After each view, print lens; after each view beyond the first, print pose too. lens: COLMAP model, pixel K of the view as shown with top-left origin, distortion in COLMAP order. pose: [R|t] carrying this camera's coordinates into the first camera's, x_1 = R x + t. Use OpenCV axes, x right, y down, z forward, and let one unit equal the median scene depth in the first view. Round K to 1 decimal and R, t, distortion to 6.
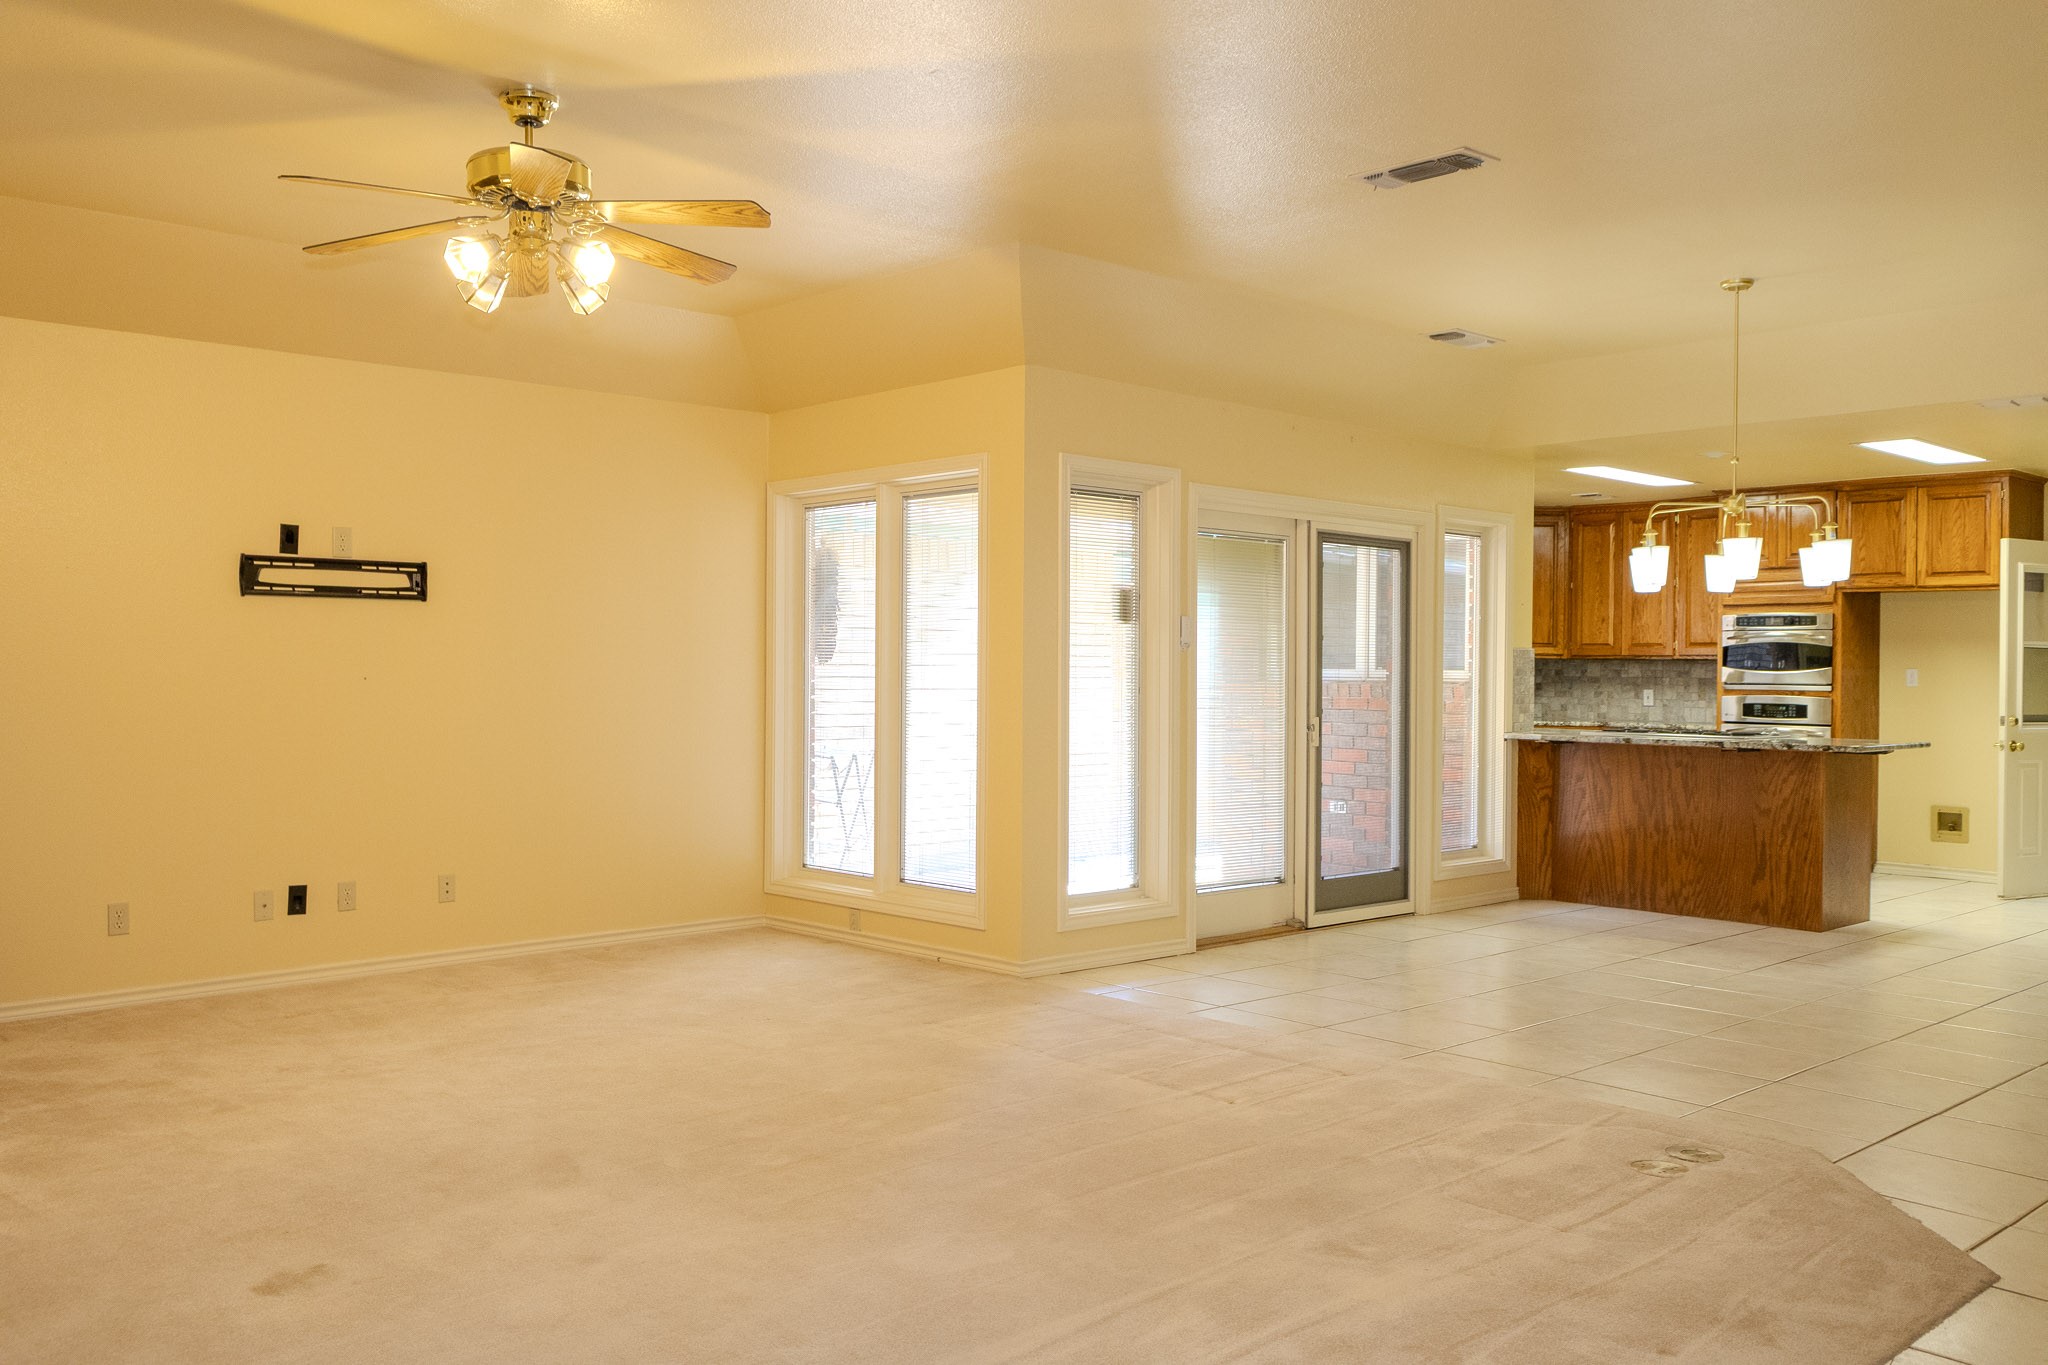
lens RADIAL K [[1656.6, 0, 1021.7], [0, 1656.6, 677.1], [0, 0, 1]] dist [0.028188, -0.041919]
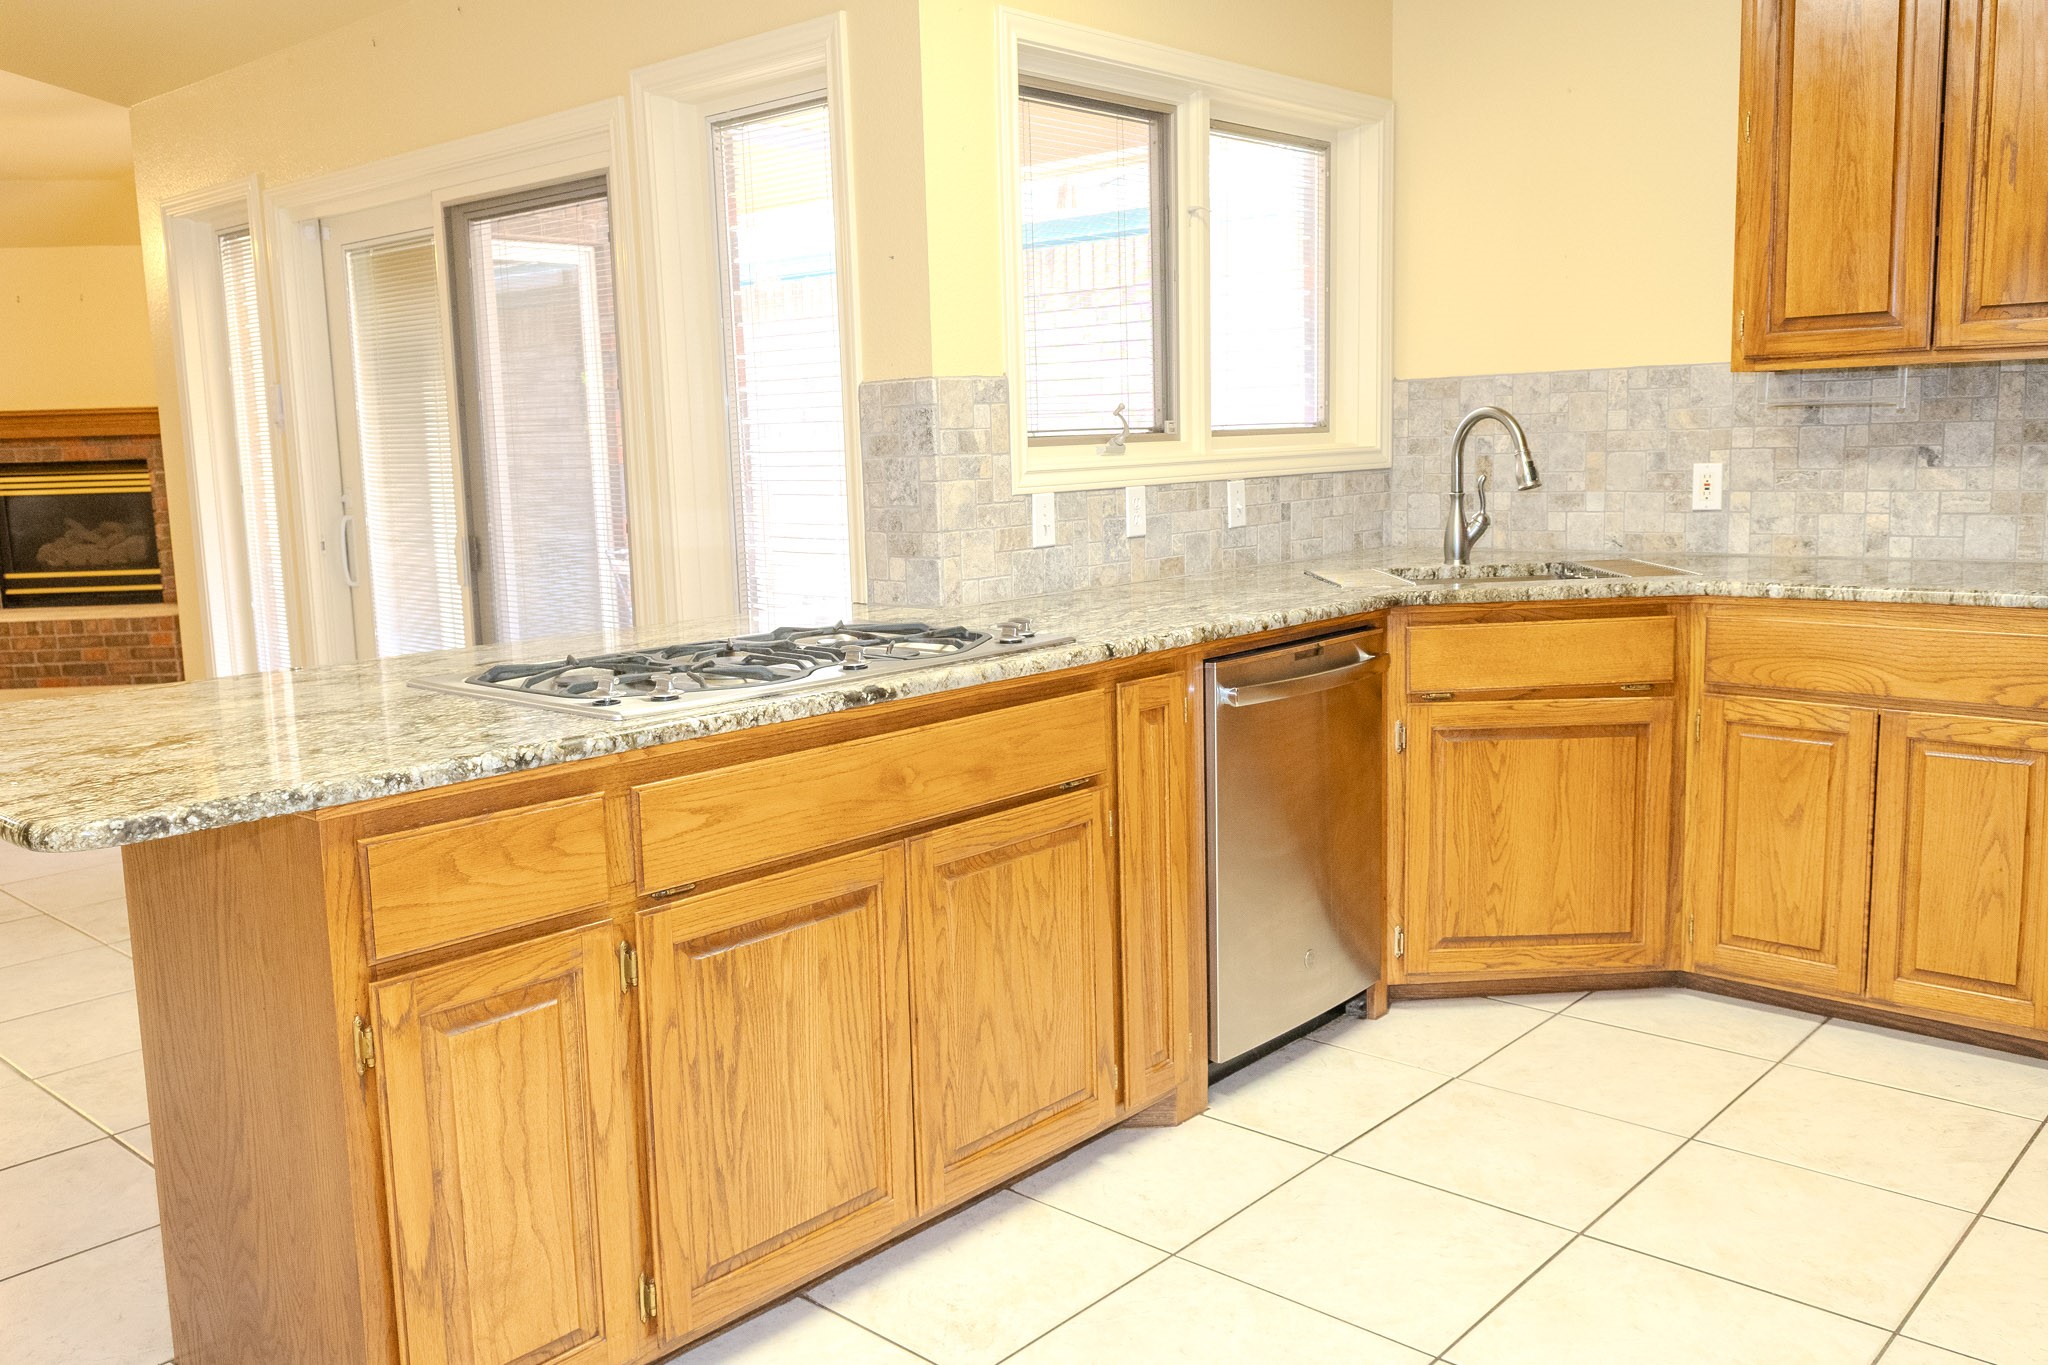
lens RADIAL K [[1656.6, 0, 1023.4], [0, 1656.6, 687.3], [0, 0, 1]] dist [0.028188, -0.041919]
pose [[0.083108, 0.143344, -0.986177, 0.774961], [0.023707, 0.989036, 0.145757, -0.002734], [0.996258, -0.035493, 0.078799, 1.145530]]
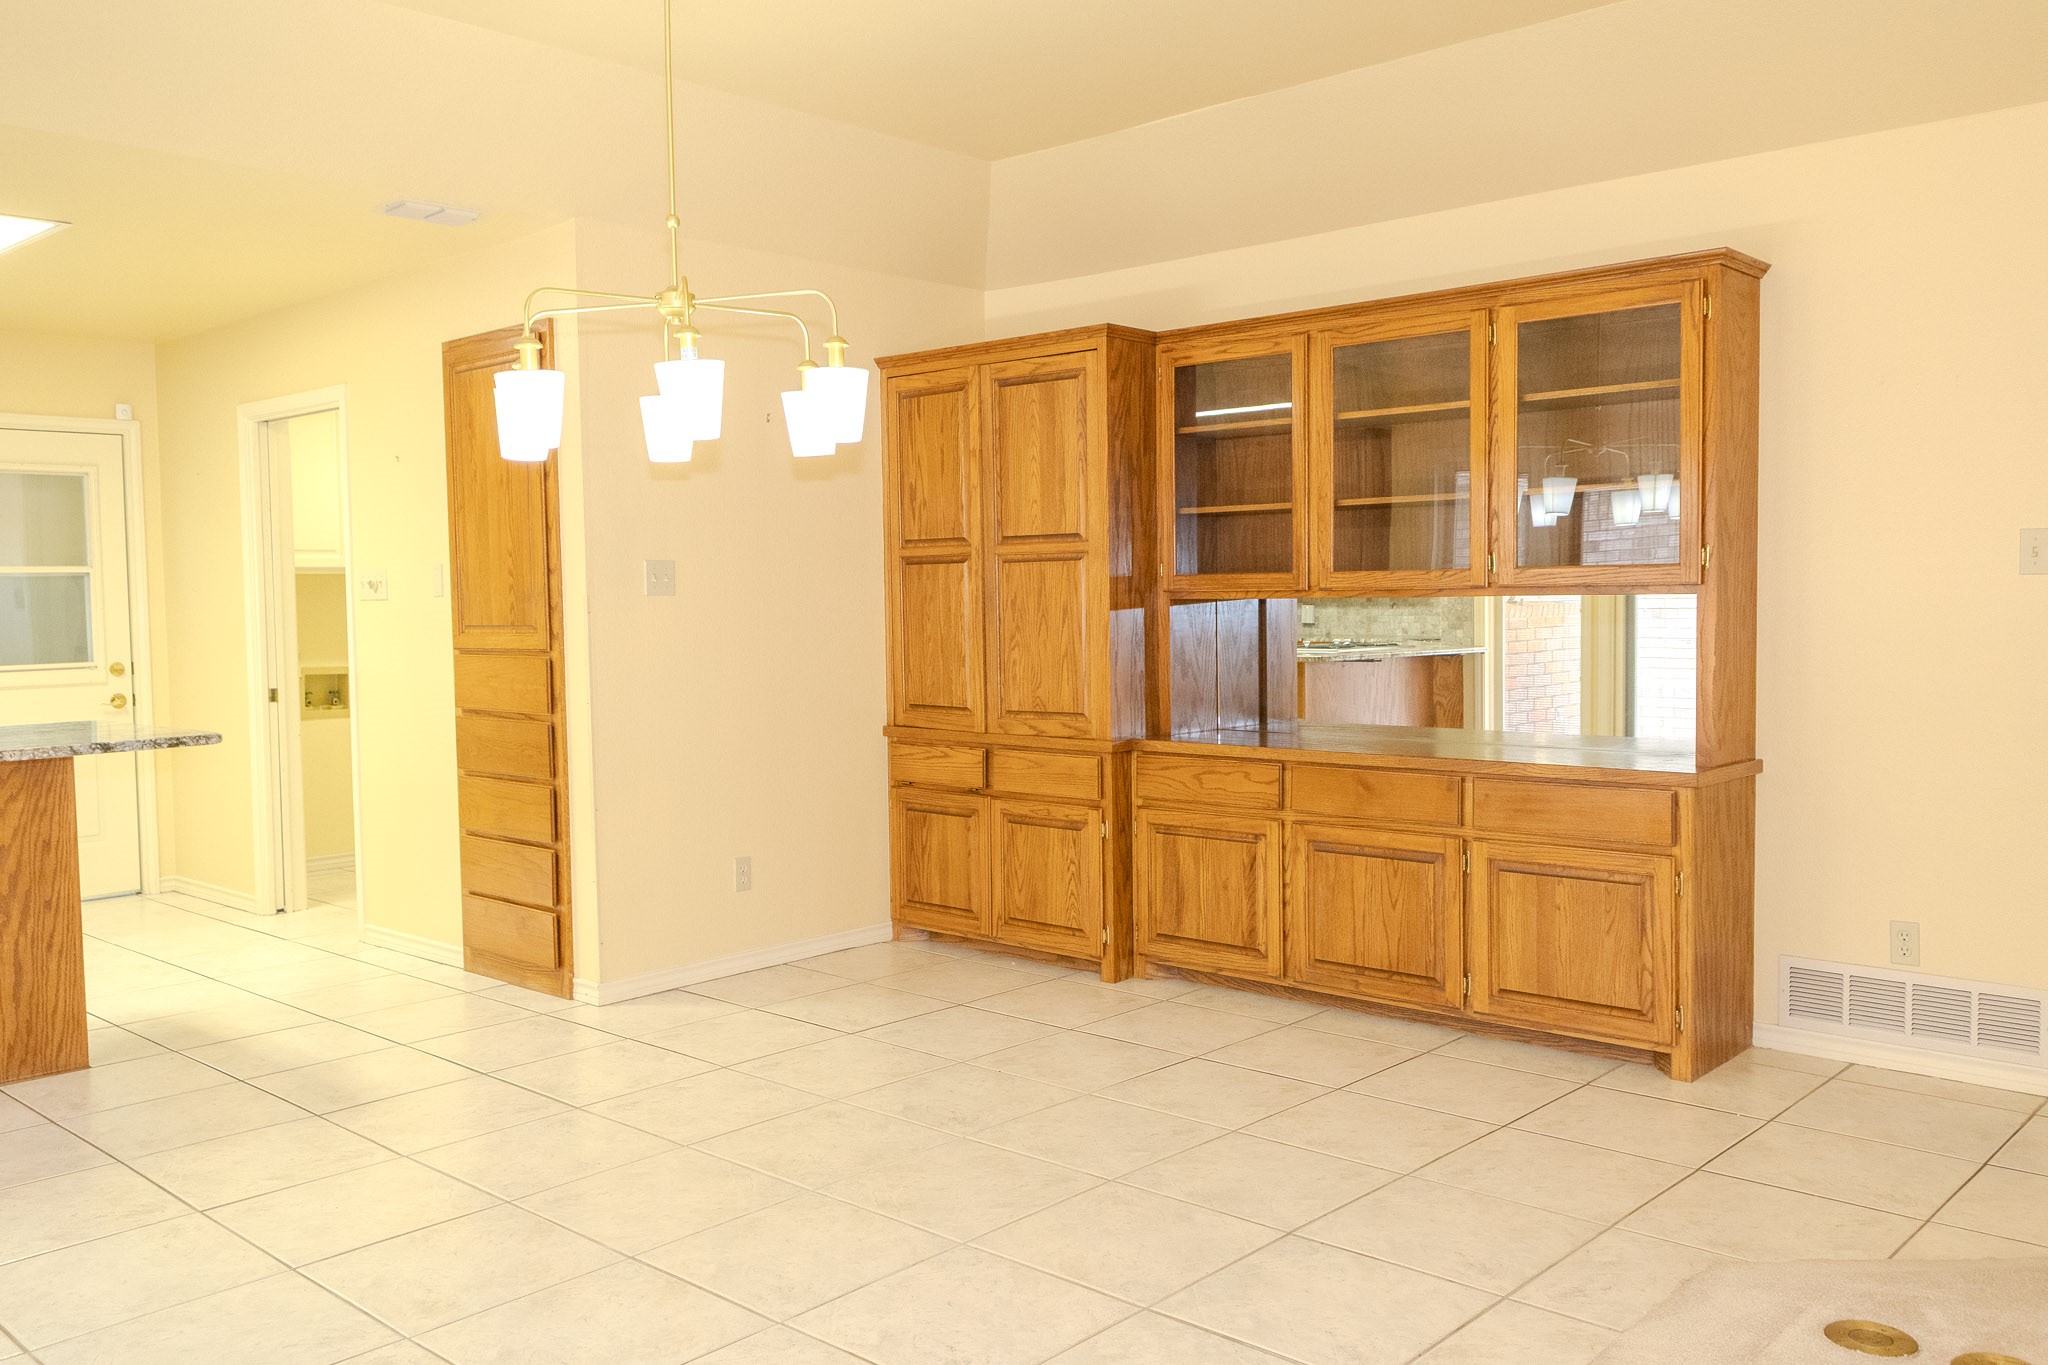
lens RADIAL K [[1656.6, 0, 1022.2], [0, 1656.6, 676.5], [0, 0, 1]] dist [0.028188, -0.041919]
pose [[-0.076562, -0.057374, 0.995413, -0.106377], [0.019398, 0.998068, 0.059019, -0.008111], [-0.996876, 0.023827, -0.075301, 0.730669]]
